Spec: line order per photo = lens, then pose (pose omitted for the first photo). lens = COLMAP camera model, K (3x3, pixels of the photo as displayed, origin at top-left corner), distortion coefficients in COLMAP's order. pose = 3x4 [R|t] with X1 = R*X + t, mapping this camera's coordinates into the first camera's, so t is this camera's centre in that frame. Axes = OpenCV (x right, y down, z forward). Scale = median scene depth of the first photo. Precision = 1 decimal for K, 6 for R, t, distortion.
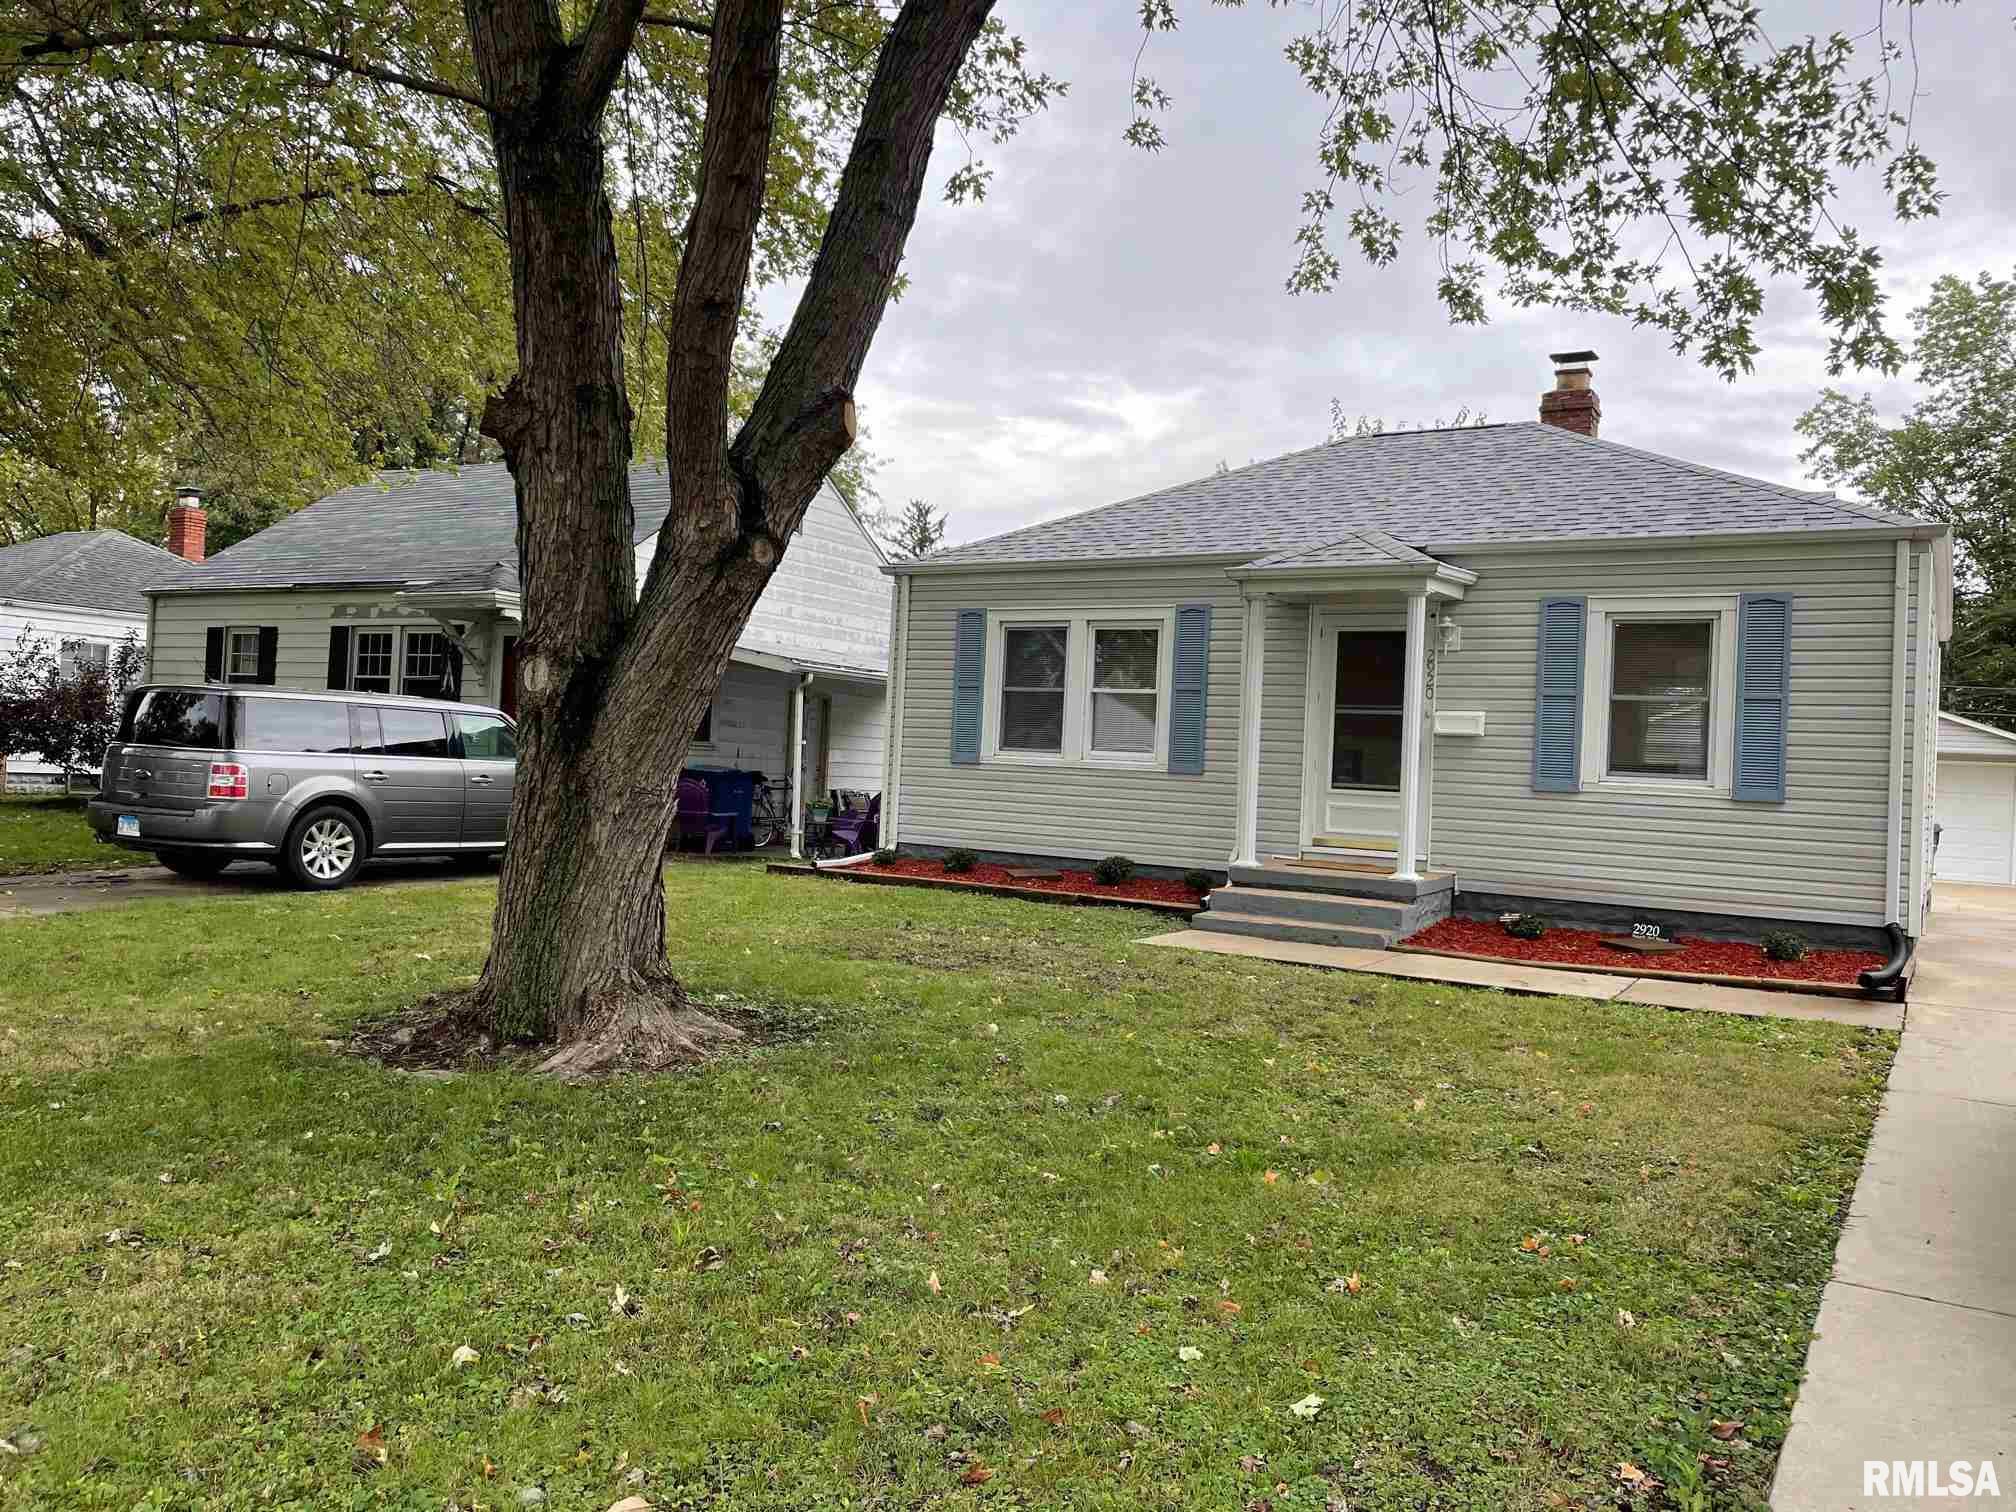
lens RADIAL K [[1520.0, 0, 995.6], [0, 1520.0, 730.8], [0, 0, 1]] dist [0.065005, -0.097694]
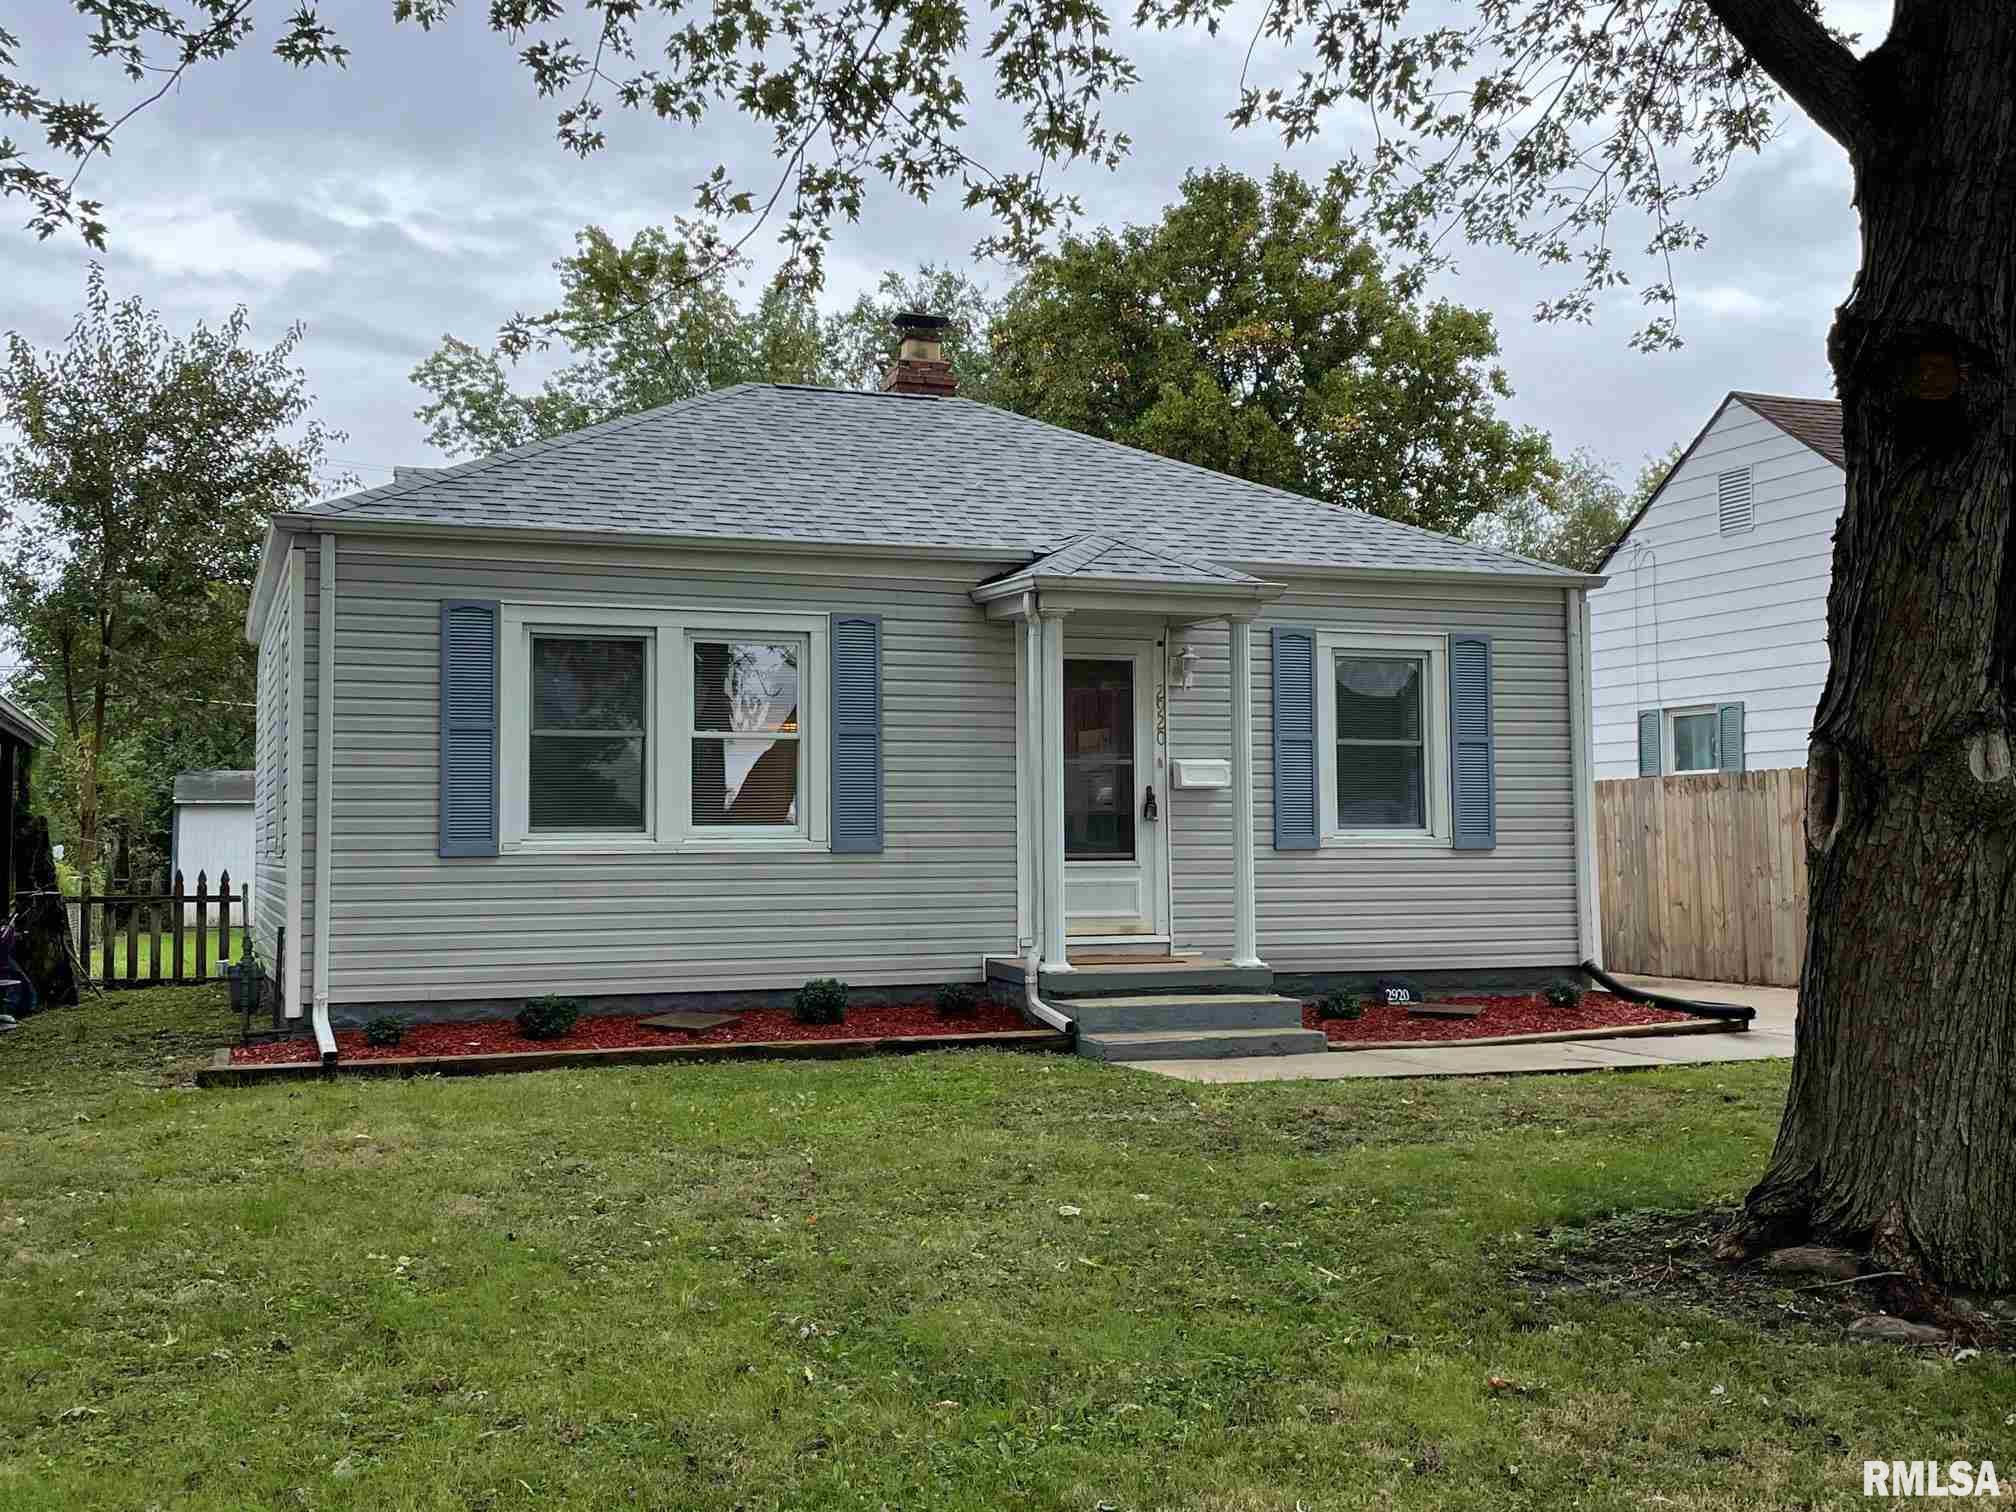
lens RADIAL K [[2061.5, 0, 1008.0], [0, 2061.5, 756.0], [0, 0, 1]] dist [0.087244, -0.000032]
pose [[0.597877, -0.018918, 0.801364, -0.658876], [0.016741, 0.999798, 0.011112, -0.028848], [-0.801413, 0.006772, 0.598073, 0.407427]]
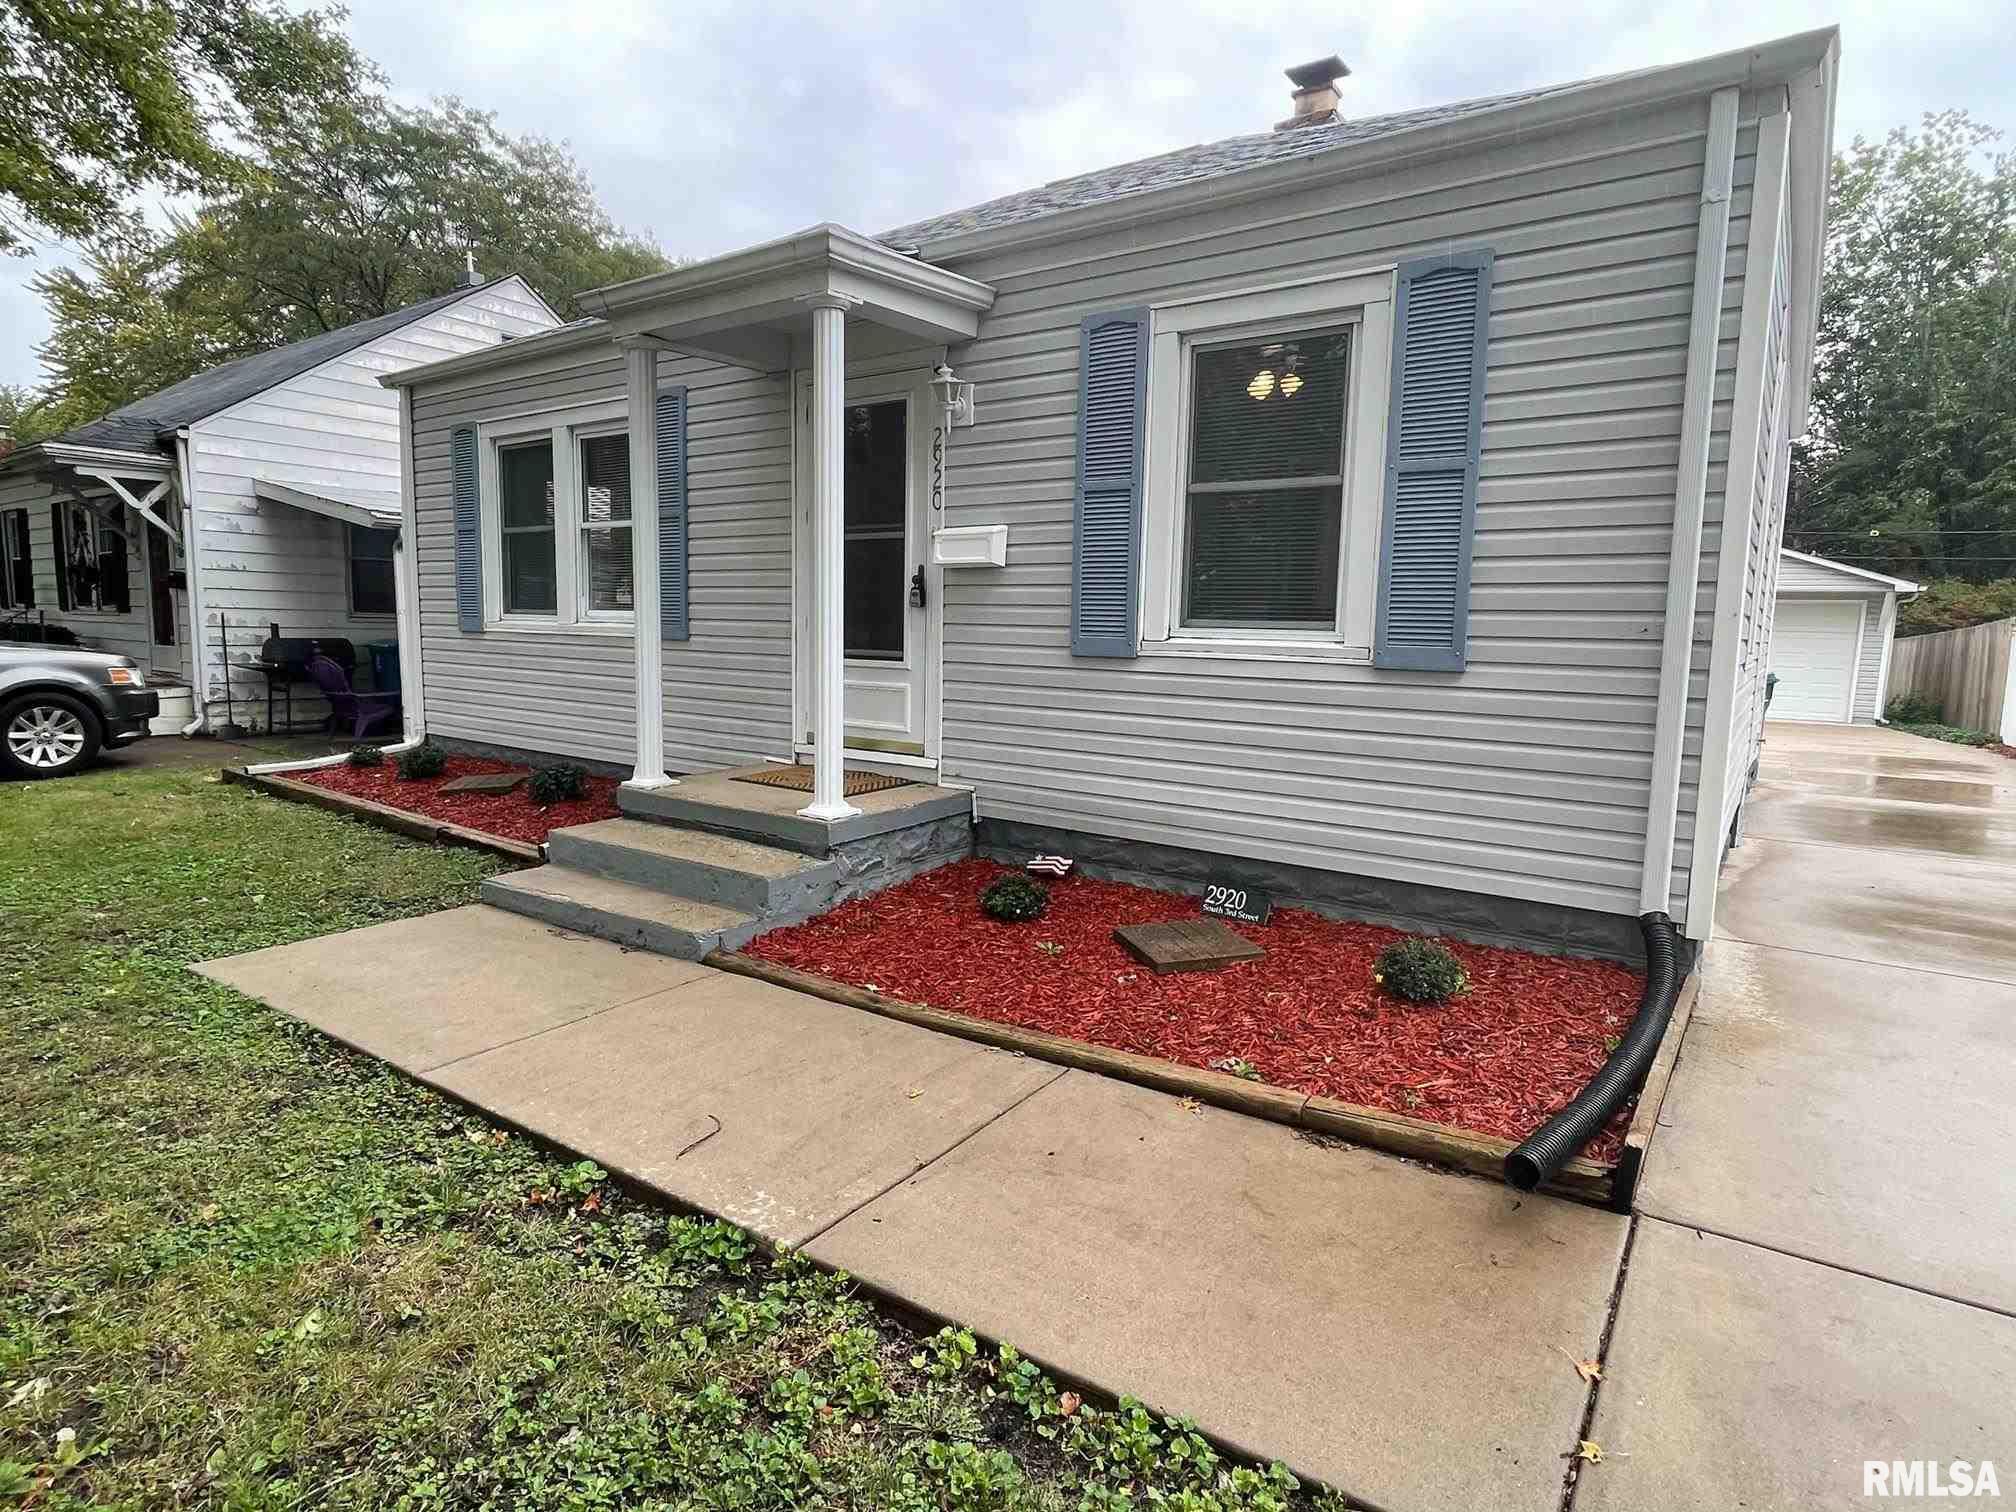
lens RADIAL K [[1100.1, 0, 1008.0], [0, 1100.1, 756.0], [0, 0, 1]] dist [-0.003067, -0.000677]
pose [[0.997882, -0.020263, -0.061809, 0.342032], [0.028646, 0.990029, 0.137918, 0.017615], [0.058398, -0.139396, 0.988513, 0.553152]]
